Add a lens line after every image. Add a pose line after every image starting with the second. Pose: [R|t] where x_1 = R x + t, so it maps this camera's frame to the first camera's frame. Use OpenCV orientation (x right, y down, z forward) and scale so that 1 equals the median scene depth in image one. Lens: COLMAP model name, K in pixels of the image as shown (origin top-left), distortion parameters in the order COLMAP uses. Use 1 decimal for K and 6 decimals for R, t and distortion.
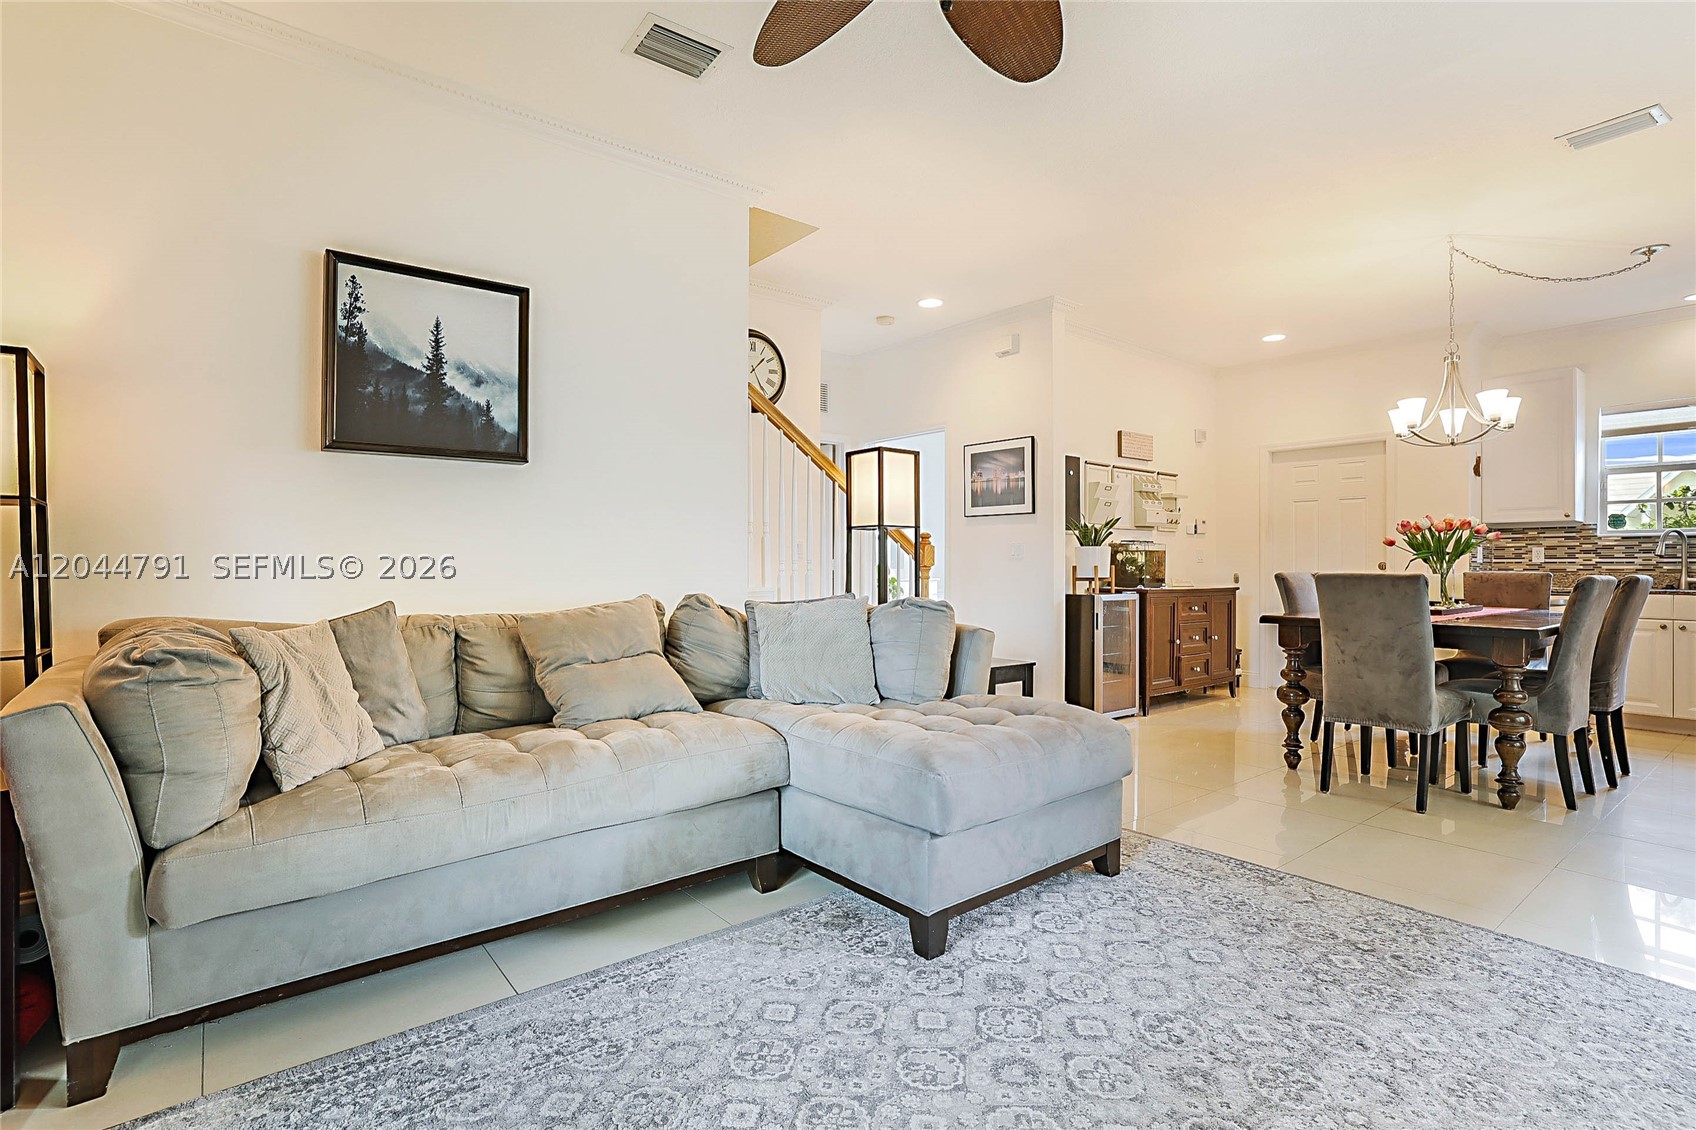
lens RADIAL K [[835.2, 0, 832.8], [0, 835.2, 559.4], [0, 0, 1]] dist [-0.036086, 0.019637]
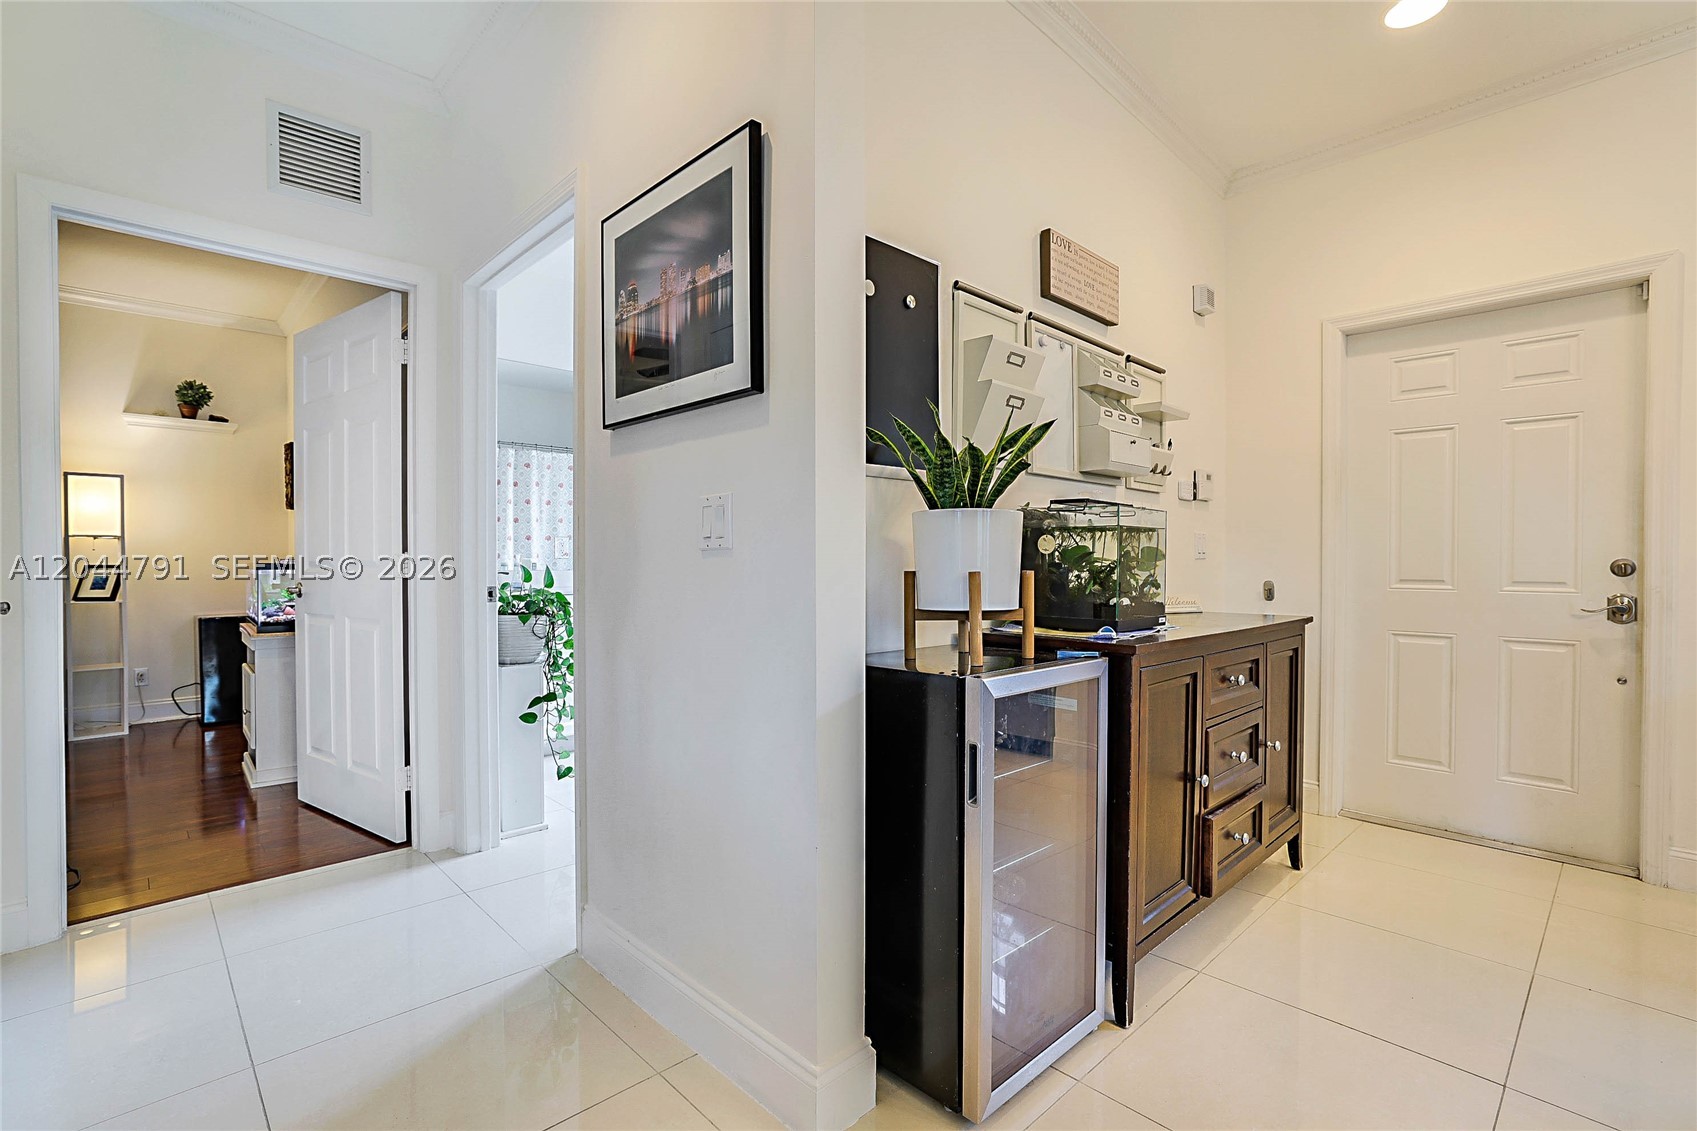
lens RADIAL K [[768.3, 0, 846.7], [0, 768.3, 563.1], [0, 0, 1]] dist [-0.038340, 0.000584]
pose [[0.995812, -0.002458, 0.091393, 0.238150], [0.001588, 0.999953, 0.009596, 0.001306], [-0.091412, -0.009410, 0.995769, 0.707150]]
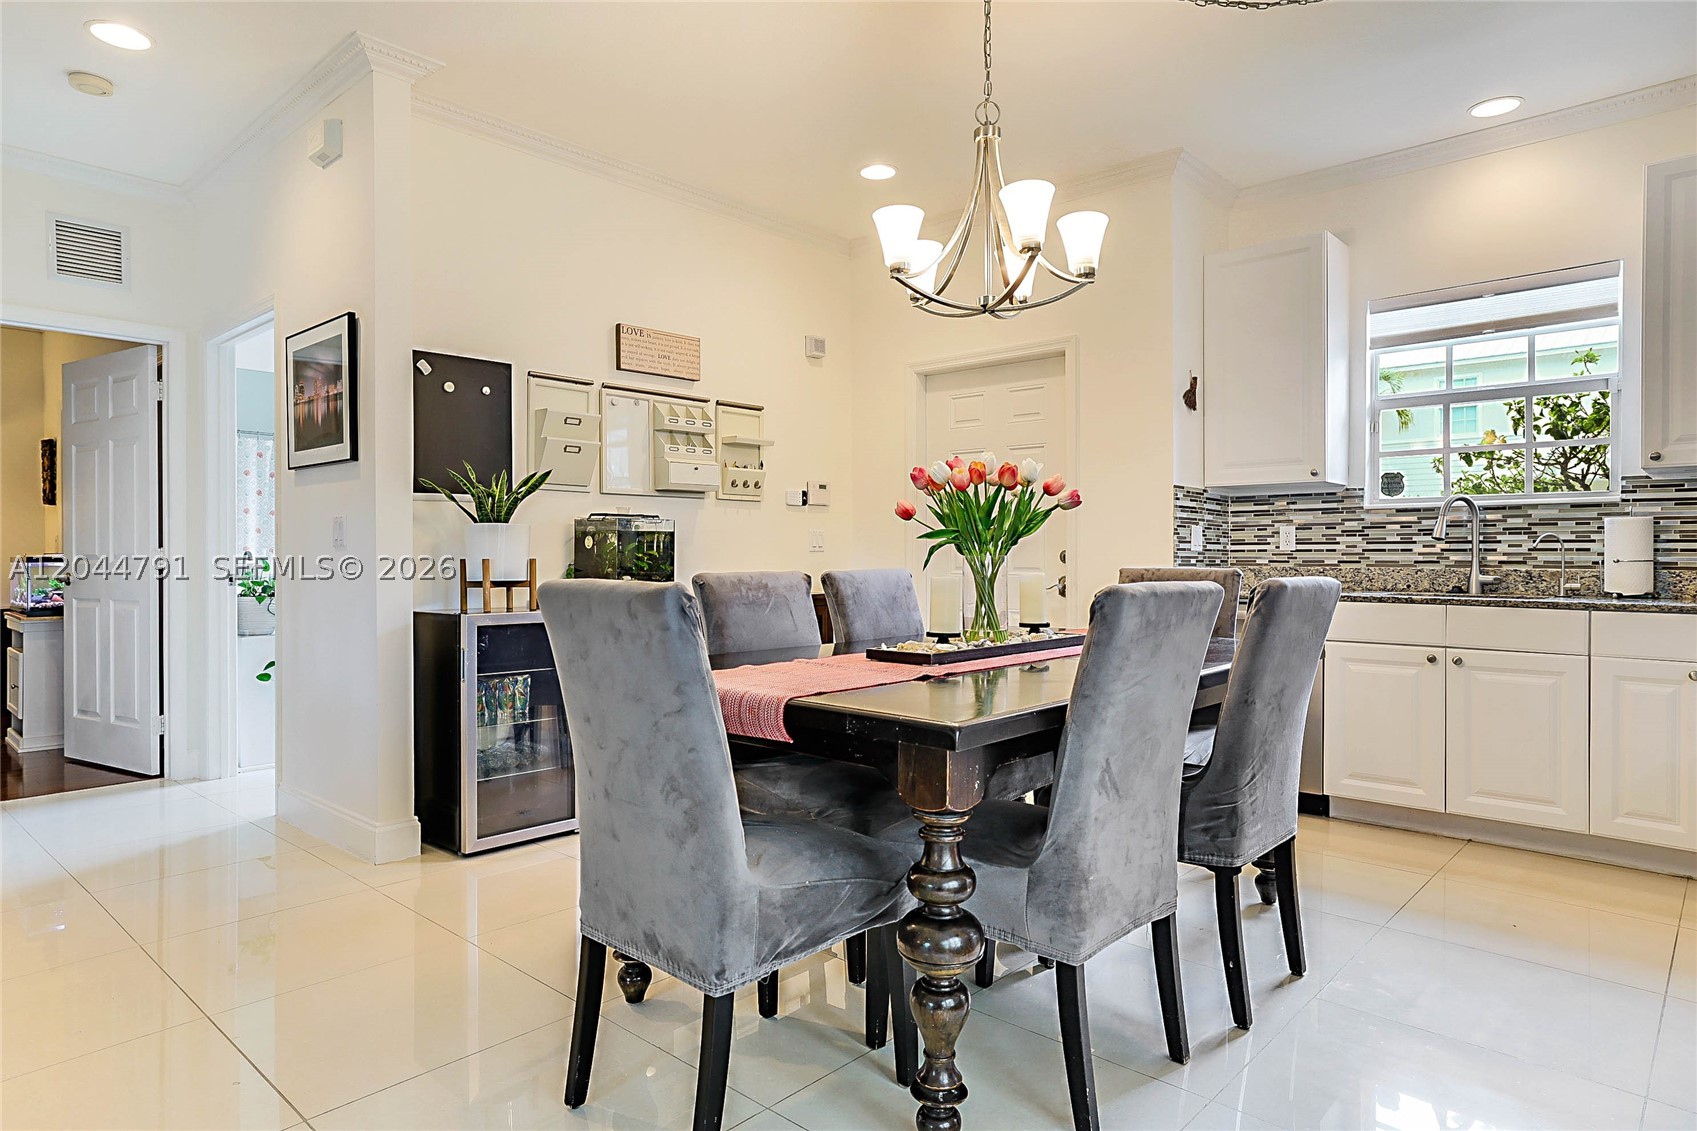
lens RADIAL K [[998.6, 0, 851.1], [0, 998.6, 551.1], [0, 0, 1]] dist [-0.016165, 0.005245]
pose [[0.987729, -0.003603, 0.156134, 0.434832], [0.003067, 0.999989, 0.003673, 0.000495], [-0.156145, -0.003149, 0.987729, 0.321021]]
